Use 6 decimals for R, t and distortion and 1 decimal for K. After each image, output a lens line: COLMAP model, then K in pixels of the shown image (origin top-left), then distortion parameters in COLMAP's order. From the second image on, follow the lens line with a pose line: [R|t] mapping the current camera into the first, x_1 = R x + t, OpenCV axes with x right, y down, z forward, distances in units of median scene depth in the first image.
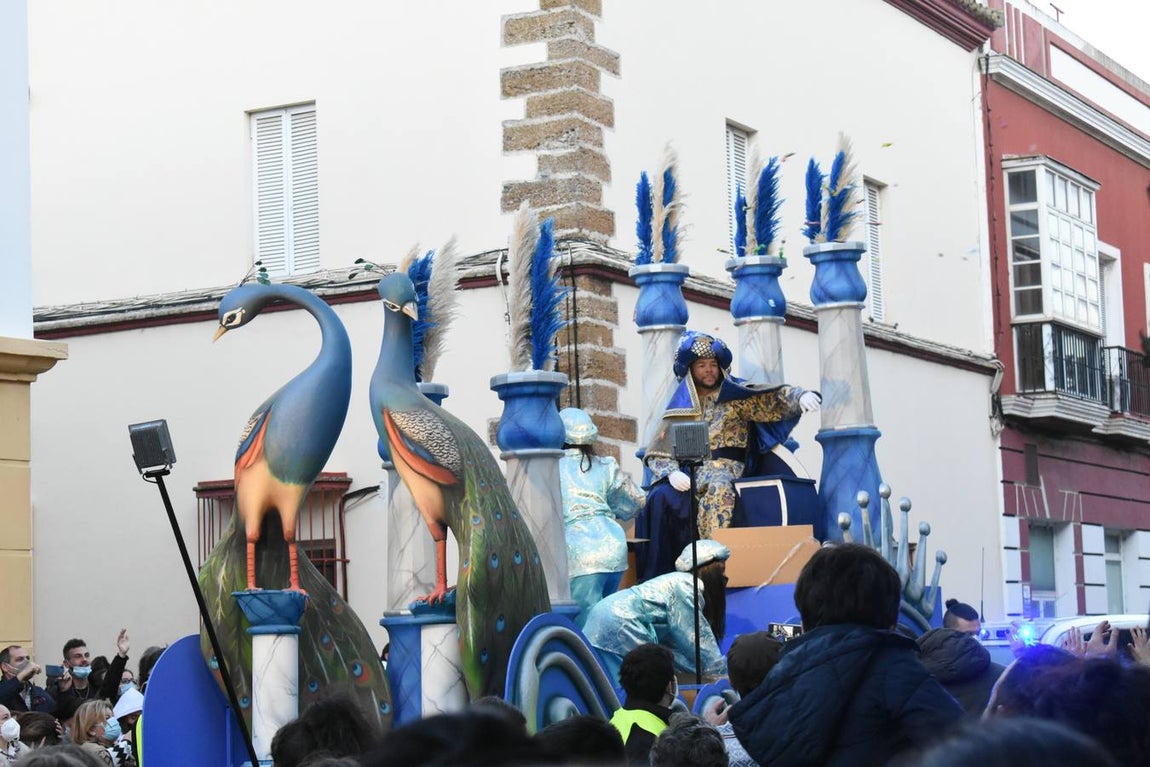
lens RADIAL K [[2563.2, 0, 574.9], [0, 2563.2, 383.0], [0, 0, 1]] dist [0.033212, 0.000000]
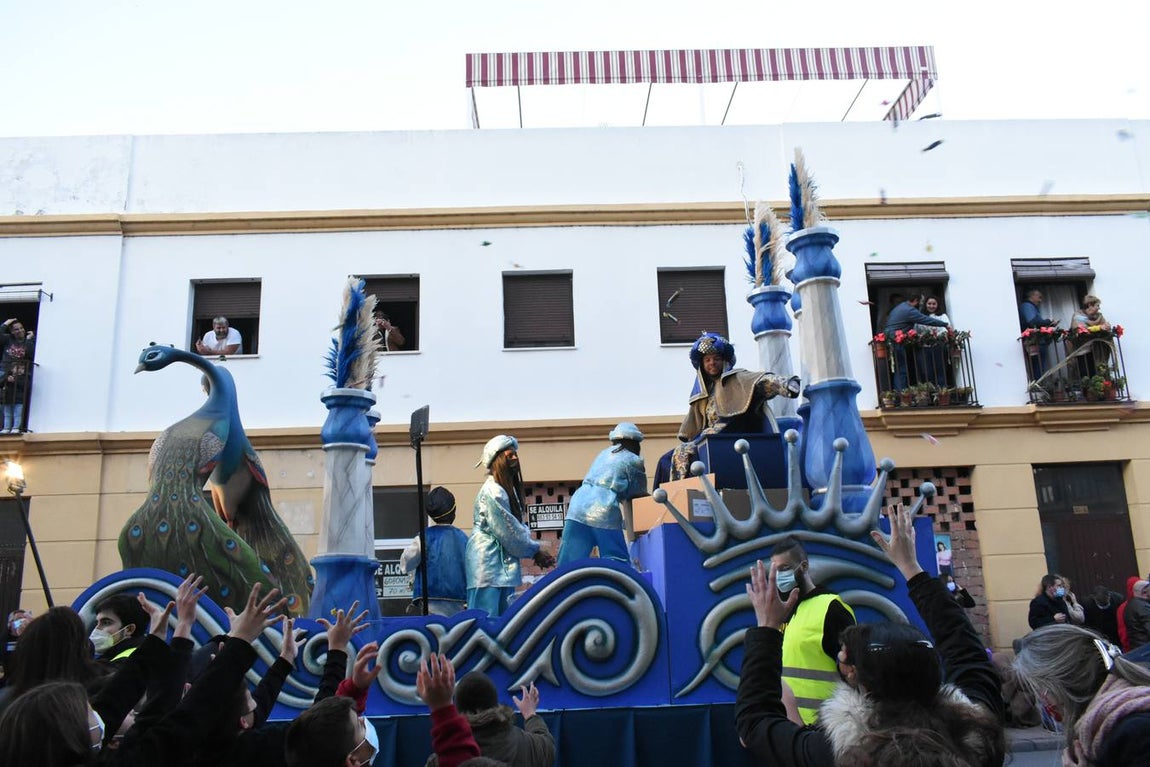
lens RADIAL K [[815.8, 0, 575.5], [0, 815.8, 391.9], [0, 0, 1]] dist [0.004980, 0.001134]
pose [[0.509793, -0.177356, -0.841817, 0.255292], [0.098824, 0.984114, -0.147489, 0.044725], [0.854602, -0.008003, 0.519222, 0.516213]]
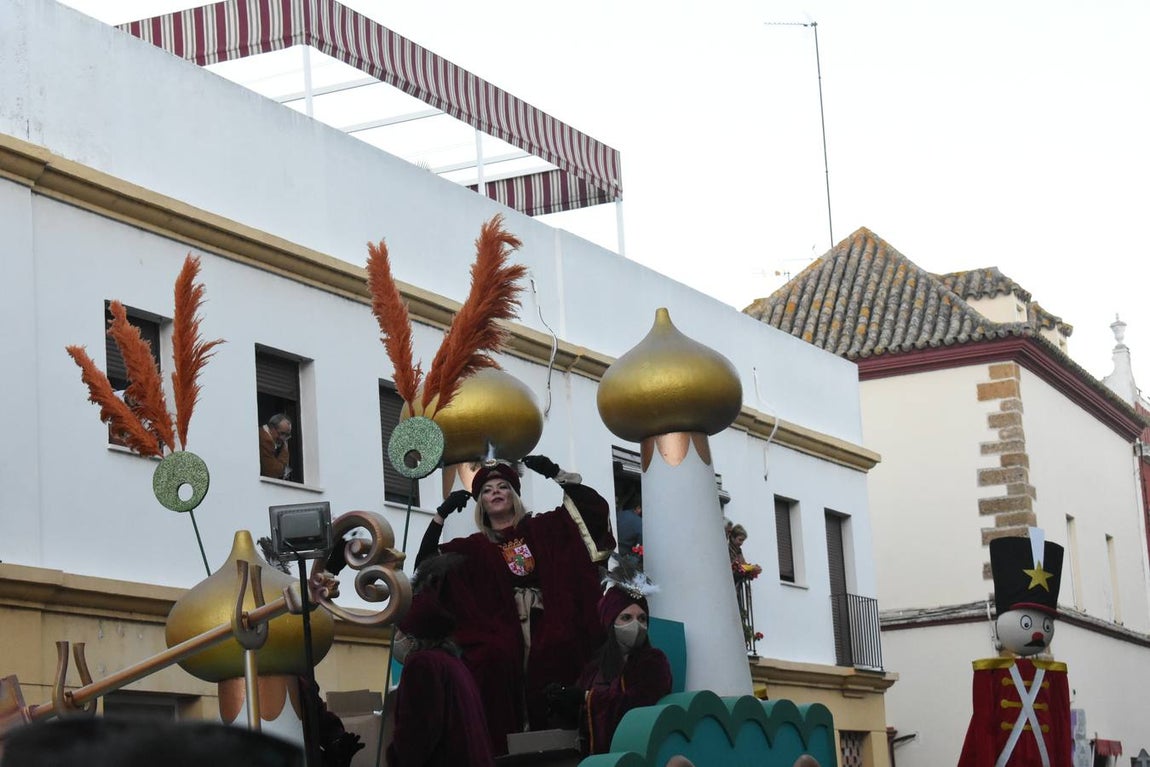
lens RADIAL K [[2563.2, 0, 574.7], [0, 2563.2, 383.2], [0, 0, 1]] dist [0.033212, 0.000000]
pose [[0.996427, -0.012728, 0.083499, -0.464392], [0.020190, 0.995814, -0.089145, -0.049040], [-0.082014, 0.090512, 0.992513, -0.778488]]
